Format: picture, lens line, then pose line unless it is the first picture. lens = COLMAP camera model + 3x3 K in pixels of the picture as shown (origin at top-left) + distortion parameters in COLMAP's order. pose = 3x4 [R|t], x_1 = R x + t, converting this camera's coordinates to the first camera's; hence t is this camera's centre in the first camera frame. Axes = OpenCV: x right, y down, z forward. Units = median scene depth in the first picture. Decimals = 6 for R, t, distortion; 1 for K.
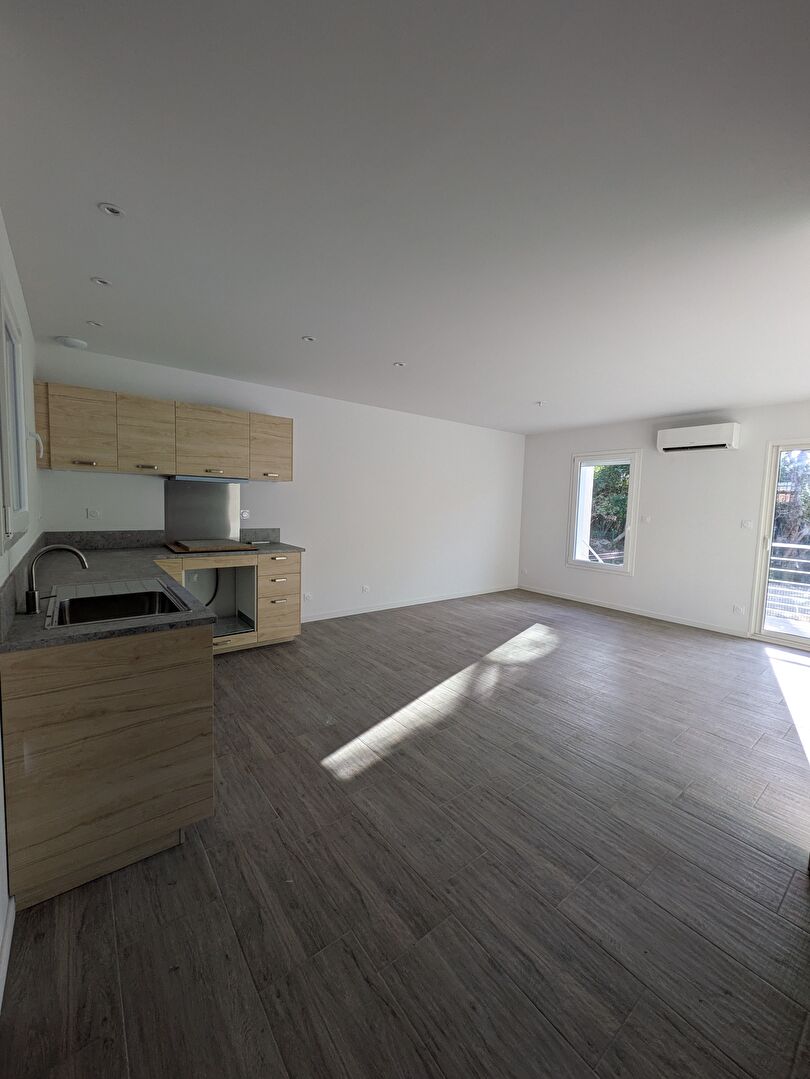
lens RADIAL K [[428.0, 0, 410.2], [0, 428.0, 533.4], [0, 0, 1]] dist [-0.000952, 0.000088]
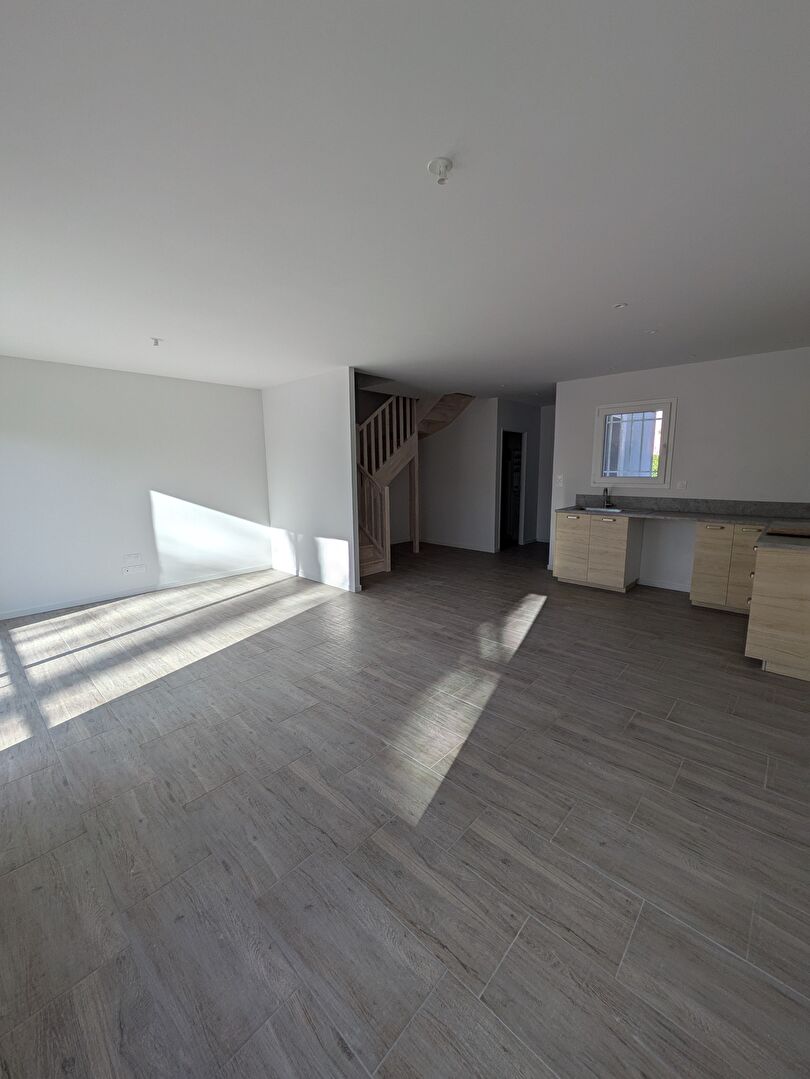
lens RADIAL K [[428.0, 0, 403.8], [0, 428.0, 542.9], [0, 0, 1]] dist [-0.000952, 0.000088]
pose [[-0.989613, 0.006338, -0.143621, 0.462570], [-0.029226, 0.969296, 0.244153, -0.126438], [0.140758, 0.245814, -0.959042, 1.665757]]
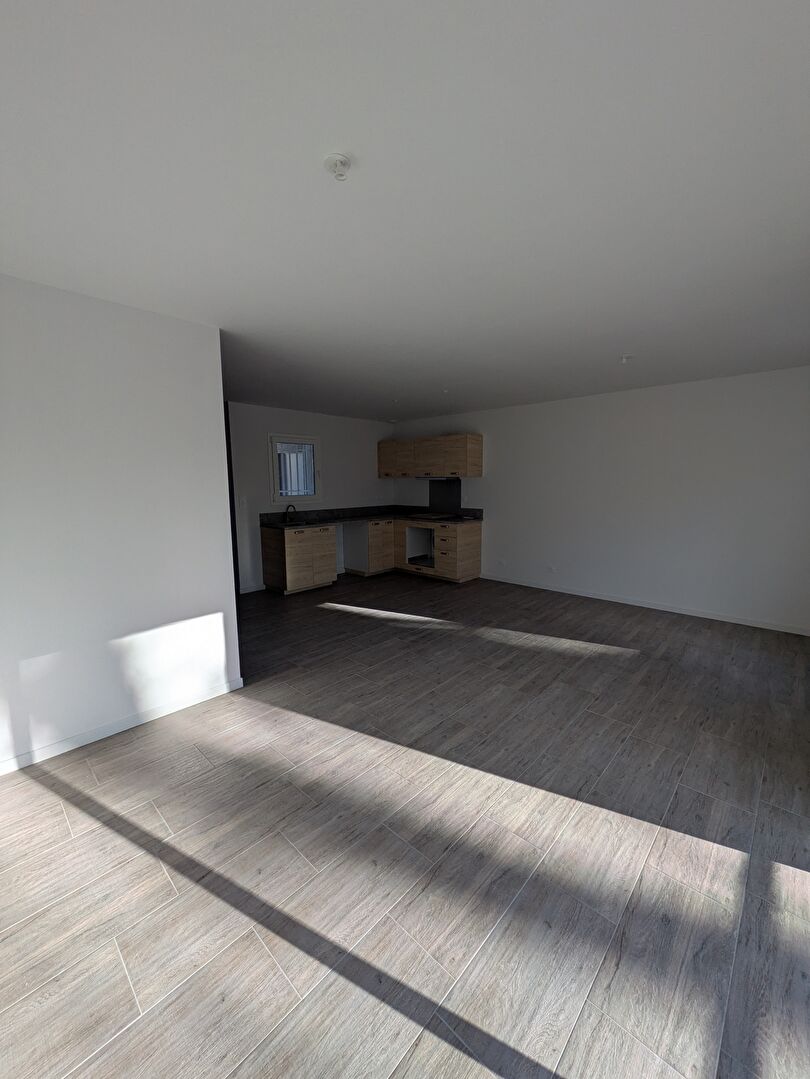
lens RADIAL K [[428.0, 0, 406.9], [0, 428.0, 537.7], [0, 0, 1]] dist [-0.000952, 0.000088]
pose [[0.150027, 0.102186, -0.983387, 1.245909], [-0.064151, 0.993555, 0.093456, -0.040933], [0.986598, 0.049065, 0.155616, 0.614352]]
